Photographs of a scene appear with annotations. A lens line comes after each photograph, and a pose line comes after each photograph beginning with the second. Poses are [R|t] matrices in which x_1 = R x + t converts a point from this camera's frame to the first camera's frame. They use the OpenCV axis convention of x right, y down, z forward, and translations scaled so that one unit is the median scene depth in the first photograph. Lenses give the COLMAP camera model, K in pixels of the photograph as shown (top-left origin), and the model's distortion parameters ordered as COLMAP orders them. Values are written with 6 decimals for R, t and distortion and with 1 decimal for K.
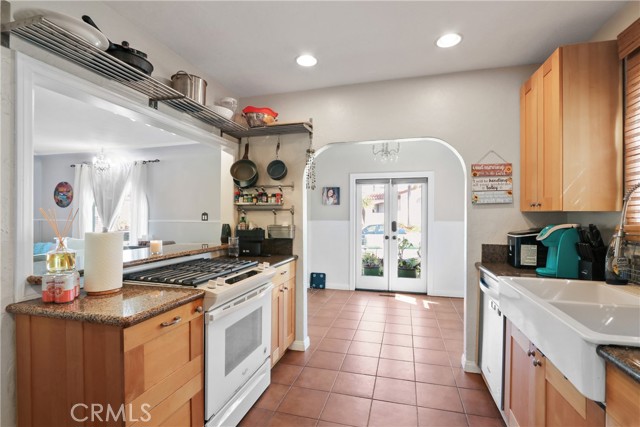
lens RADIAL K [[296.9, 0, 324.4], [0, 296.9, 215.5], [0, 0, 1]] dist [-0.018430, 0.000139]
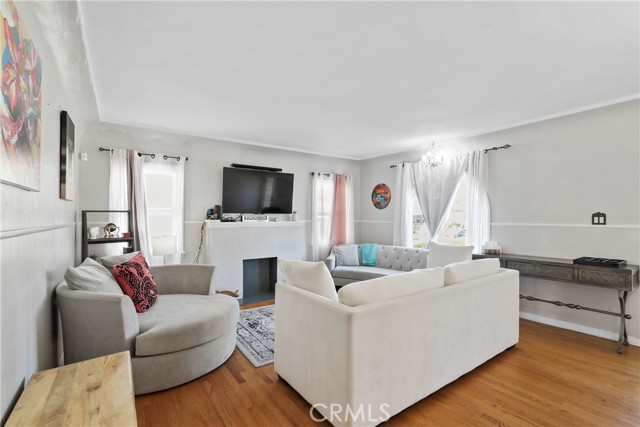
lens RADIAL K [[296.9, 0, 324.1], [0, 296.9, 215.1], [0, 0, 1]] dist [-0.018430, 0.000139]
pose [[0.769944, -0.005758, -0.638085, -0.432755], [0.003782, 0.999983, -0.004460, -0.003497], [0.638100, 0.001021, 0.769953, 0.098055]]
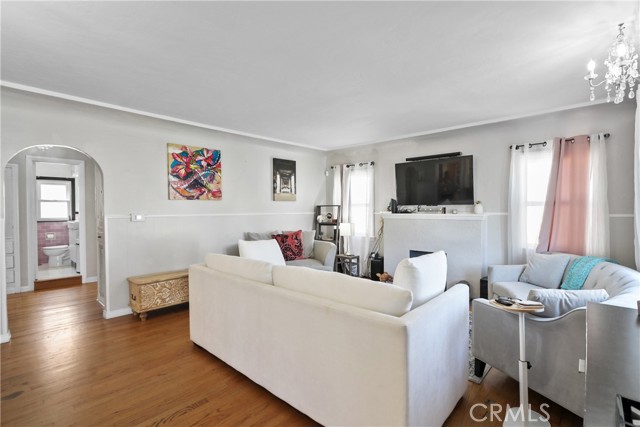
lens RADIAL K [[296.9, 0, 323.5], [0, 296.9, 211.9], [0, 0, 1]] dist [-0.018430, 0.000139]
pose [[-0.462150, 0.003653, -0.886794, -0.253987], [0.005708, 0.999983, 0.001144, 0.003917], [0.886784, -0.004533, -0.462163, 0.799692]]
